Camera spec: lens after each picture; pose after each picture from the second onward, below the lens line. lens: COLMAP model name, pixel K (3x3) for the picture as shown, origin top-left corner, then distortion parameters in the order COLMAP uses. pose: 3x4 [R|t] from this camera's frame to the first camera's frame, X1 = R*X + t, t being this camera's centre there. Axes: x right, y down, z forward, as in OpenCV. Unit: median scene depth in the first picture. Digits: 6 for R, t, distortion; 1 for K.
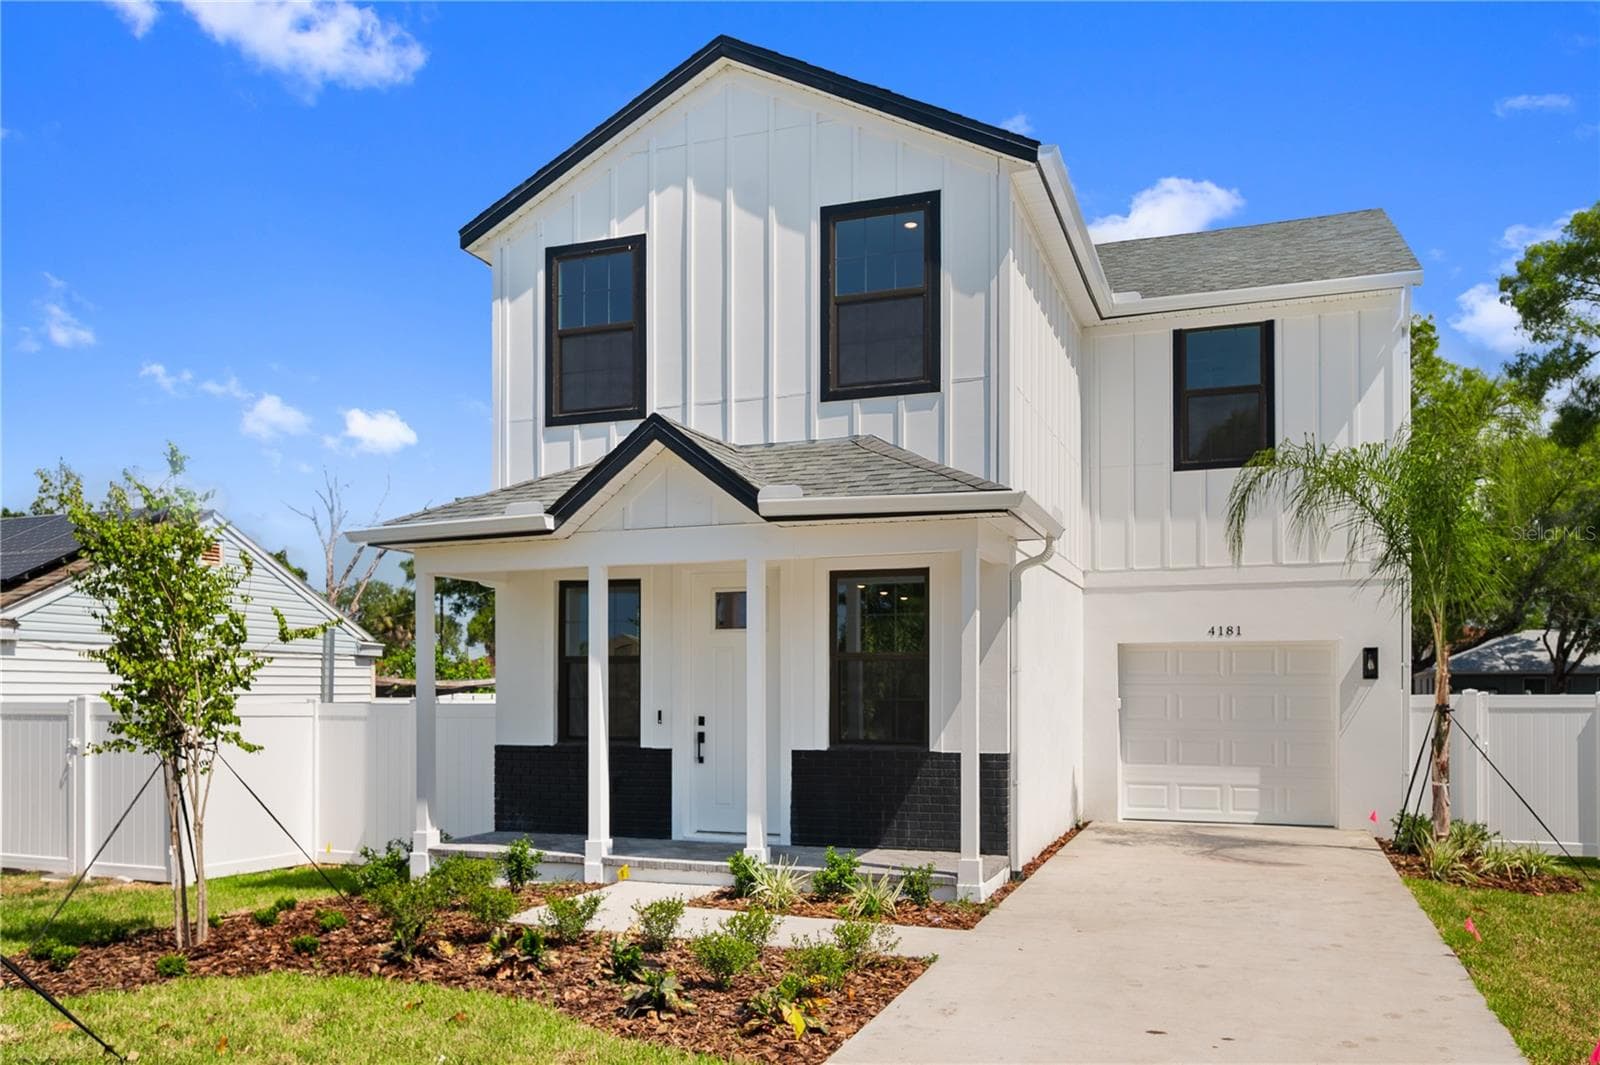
lens RADIAL K [[1254.6, 0, 800.6], [0, 1254.6, 675.1], [0, 0, 1]] dist [-0.007731, 0.006350]
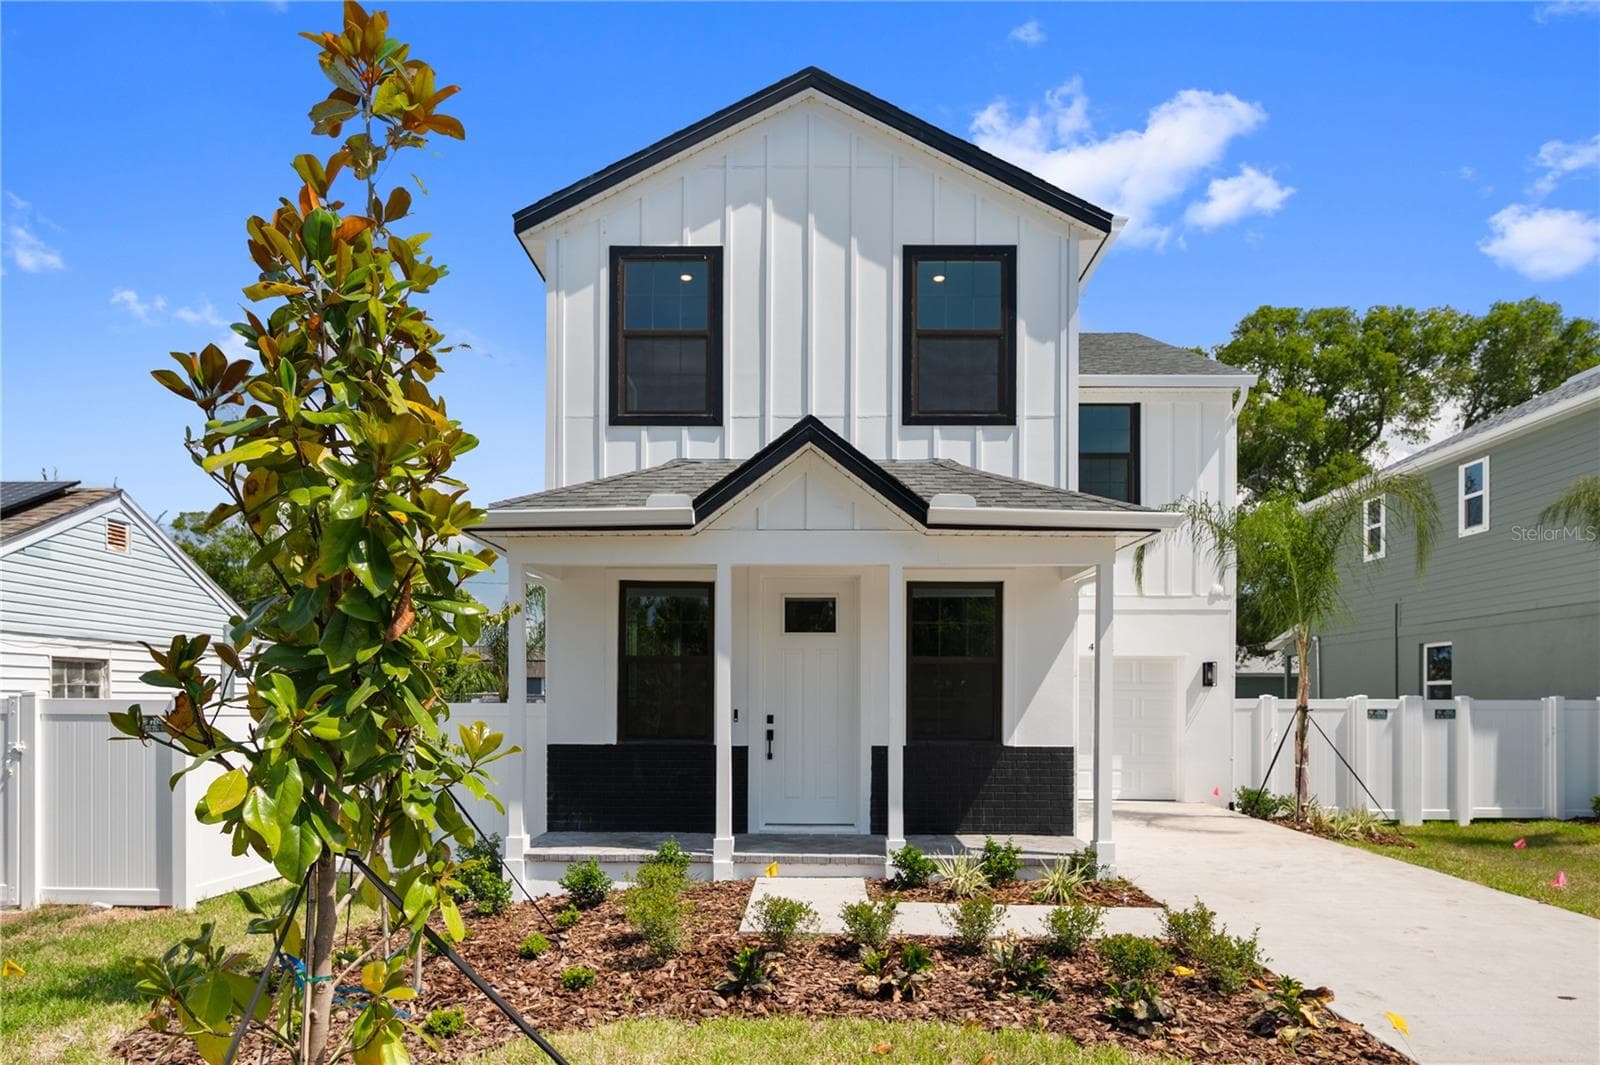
lens RADIAL K [[978.9, 0, 803.8], [0, 978.9, 690.8], [0, 0, 1]] dist [-0.000517, -0.001056]
pose [[0.939667, 0.007767, 0.342003, -0.339254], [-0.009735, 0.999944, 0.004038, 0.009287], [-0.341953, -0.007123, 0.939690, 0.223183]]
